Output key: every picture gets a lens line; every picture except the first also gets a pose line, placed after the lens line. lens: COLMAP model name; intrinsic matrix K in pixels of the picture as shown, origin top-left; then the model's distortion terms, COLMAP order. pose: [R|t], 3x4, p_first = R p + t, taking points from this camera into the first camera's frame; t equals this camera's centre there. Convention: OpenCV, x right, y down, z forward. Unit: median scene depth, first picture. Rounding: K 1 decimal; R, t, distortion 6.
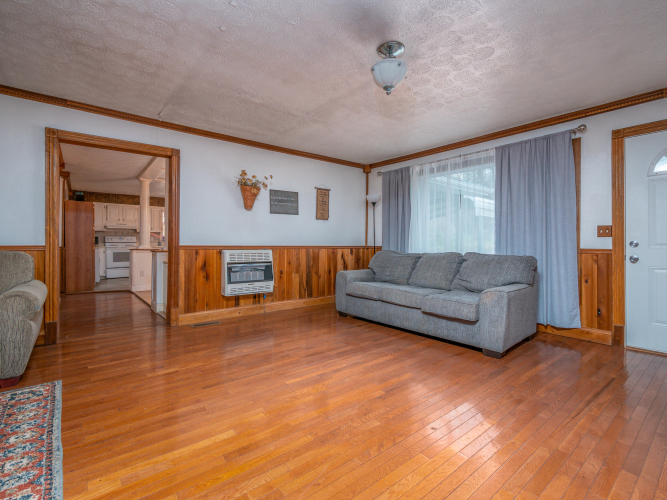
lens RADIAL K [[318.4, 0, 337.9], [0, 318.4, 244.8], [0, 0, 1]] dist [0.000824, -0.001754]
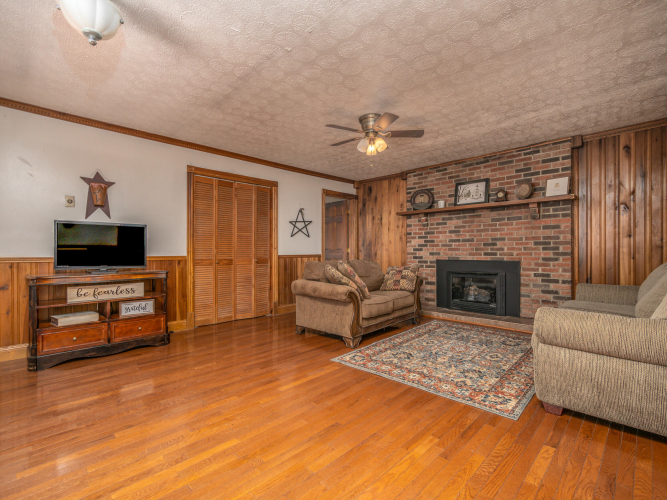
lens RADIAL K [[318.4, 0, 331.7], [0, 318.4, 249.5], [0, 0, 1]] dist [0.000824, -0.001754]
pose [[-0.995601, -0.003312, -0.093634, -0.369441], [-0.004080, 0.999960, 0.008013, -0.024713], [0.093604, 0.008360, -0.995574, 2.095659]]
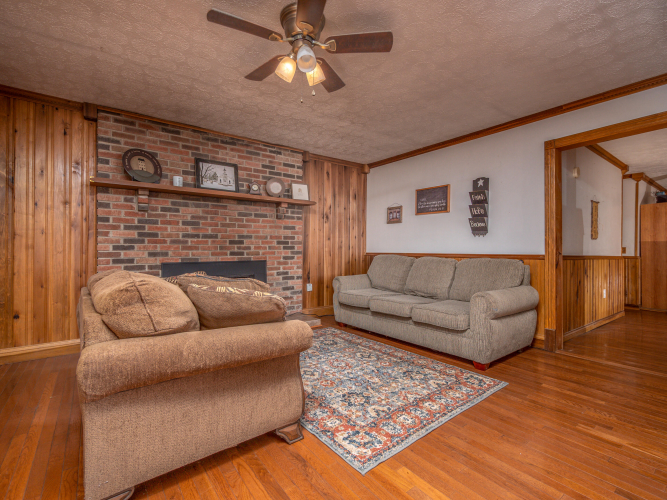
lens RADIAL K [[318.4, 0, 332.4], [0, 318.4, 248.1], [0, 0, 1]] dist [0.000824, -0.001754]
pose [[-0.033049, -0.010814, -0.999395, 0.230823], [-0.012129, 0.999872, -0.010418, 0.001249], [0.999380, 0.011777, -0.033176, 0.535673]]
